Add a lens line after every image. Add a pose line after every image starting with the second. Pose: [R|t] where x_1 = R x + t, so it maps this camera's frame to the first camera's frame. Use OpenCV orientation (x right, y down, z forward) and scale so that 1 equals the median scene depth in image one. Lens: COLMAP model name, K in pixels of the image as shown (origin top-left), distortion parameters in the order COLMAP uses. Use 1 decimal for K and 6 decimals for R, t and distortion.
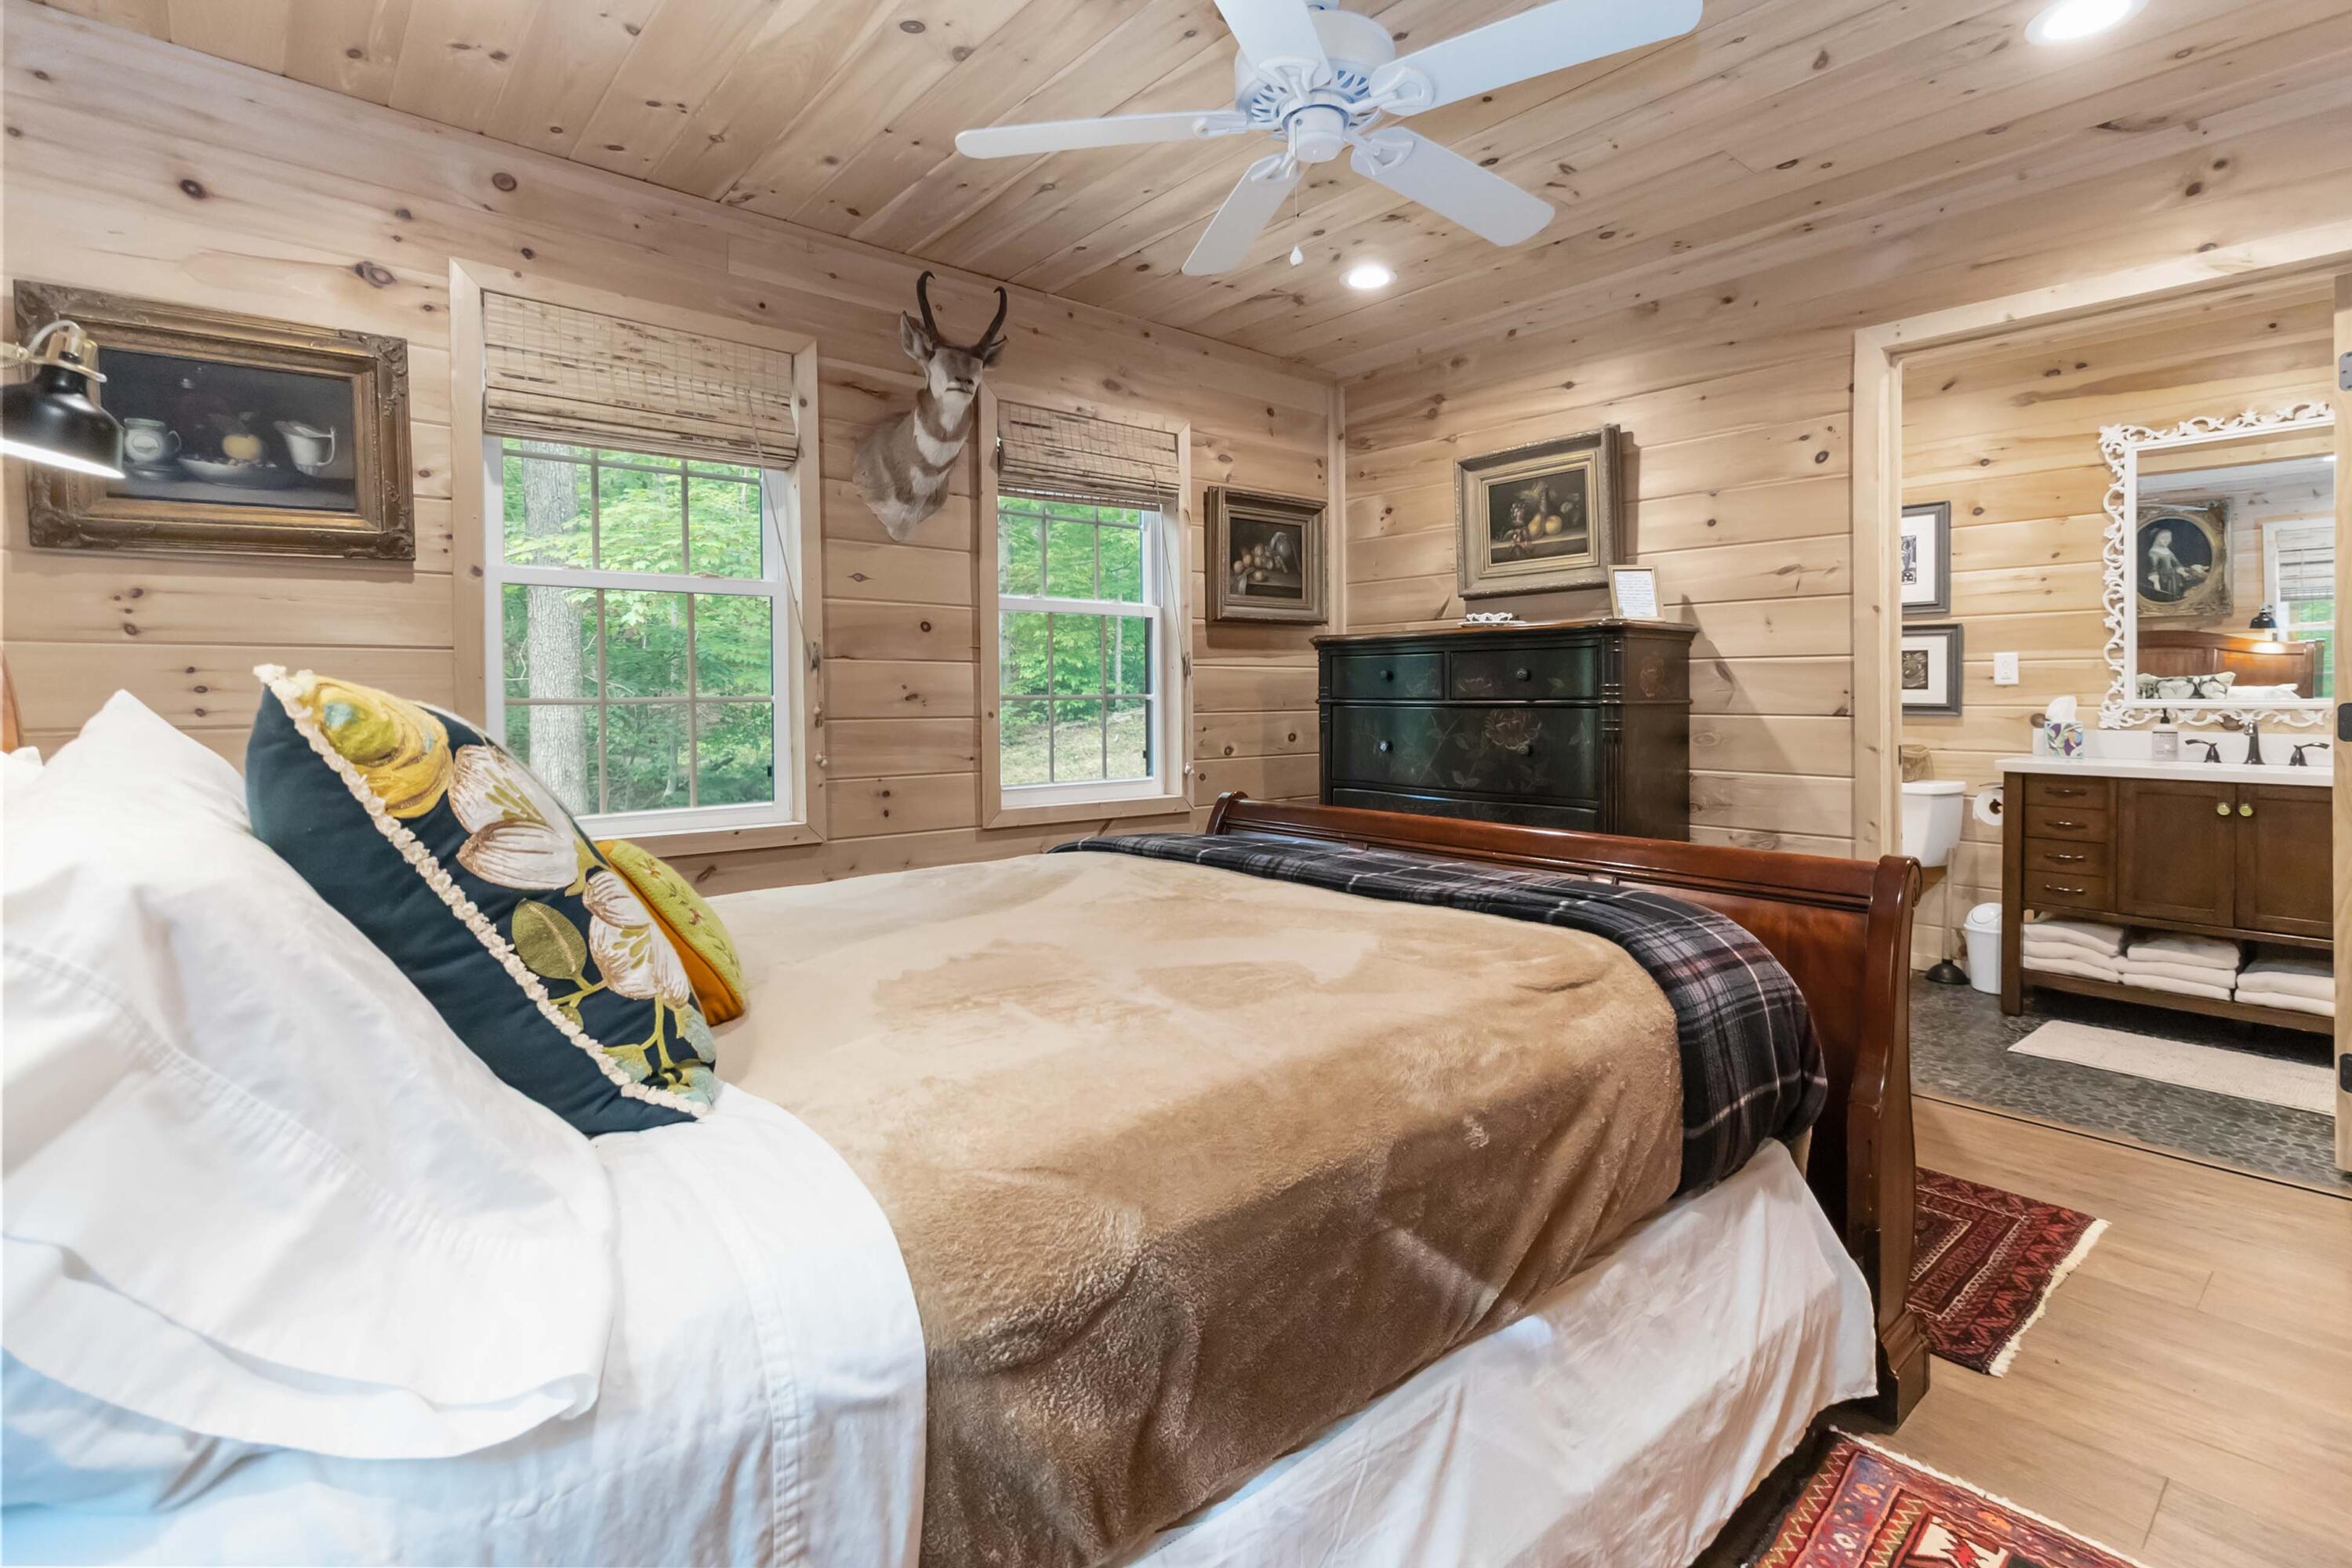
lens RADIAL K [[1121.5, 0, 1206.6], [0, 1121.5, 711.5], [0, 0, 1]] dist [0.002807, -0.000702]
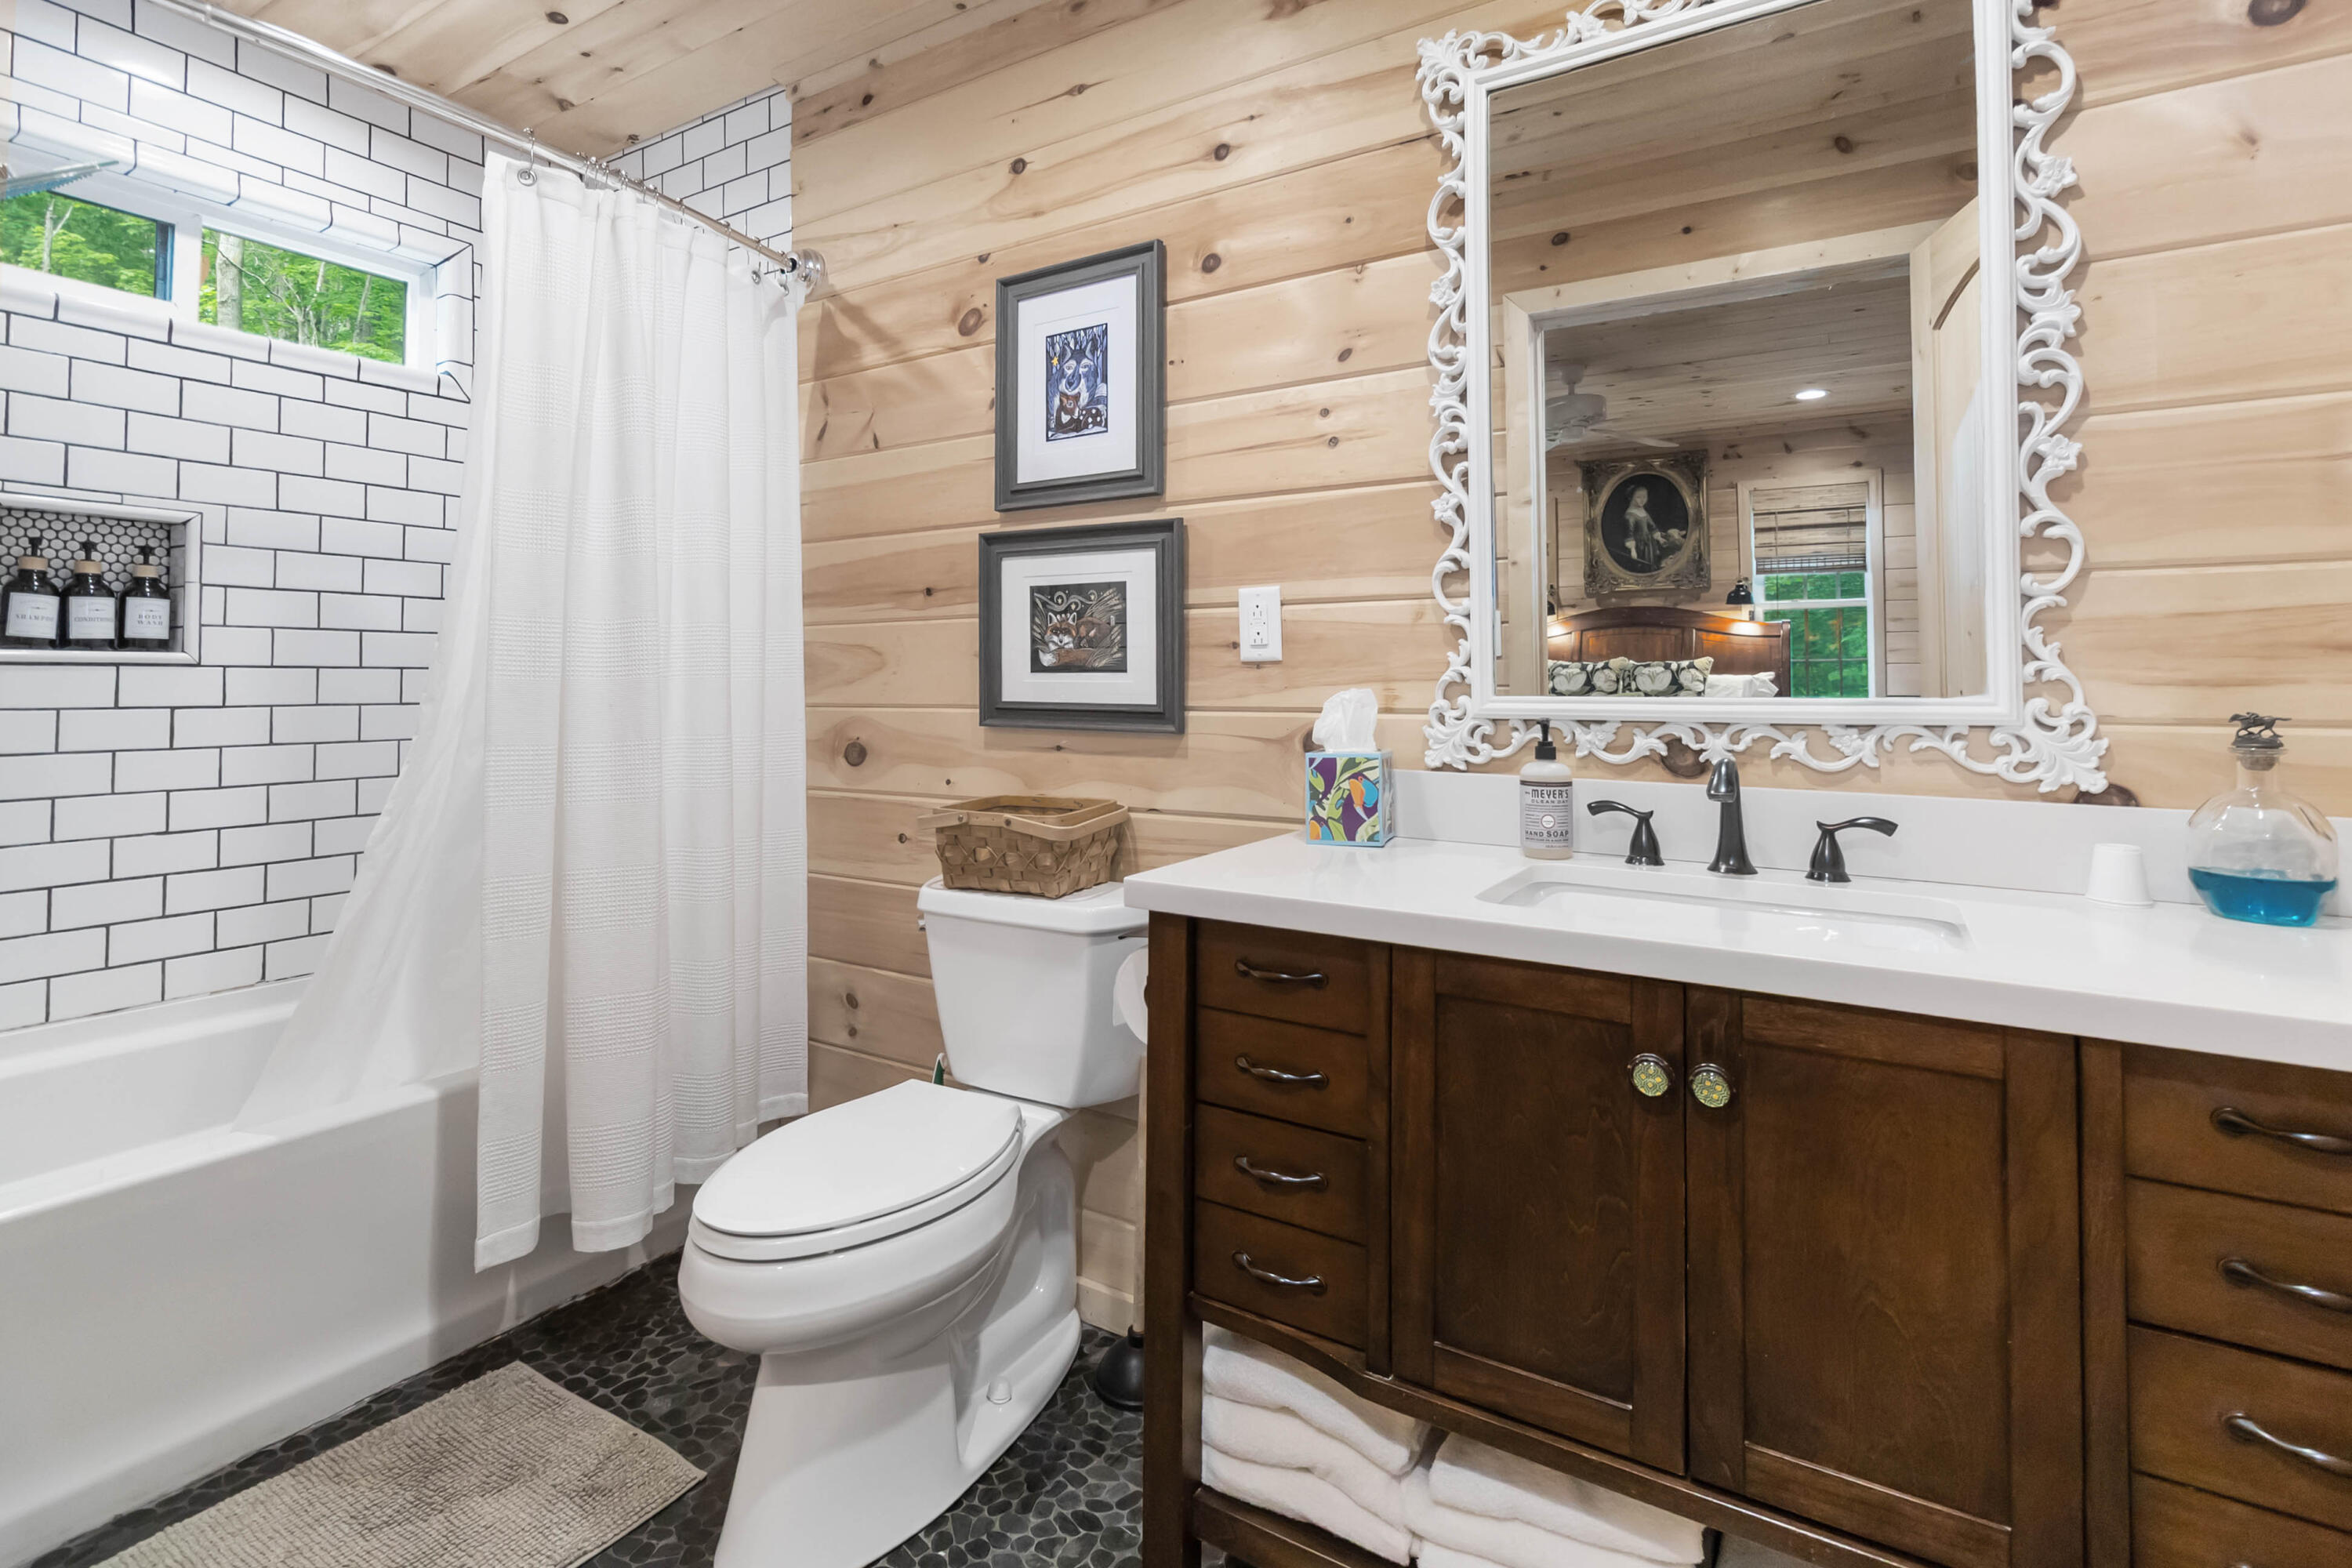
lens RADIAL K [[1121.5, 0, 1208.8], [0, 1121.5, 657.7], [0, 0, 1]] dist [0.002807, -0.000702]
pose [[0.951440, 0.009132, 0.307699, 0.593910], [0.002542, 0.999293, -0.037519, -0.009743], [-0.307824, 0.036479, 0.950744, 0.634891]]
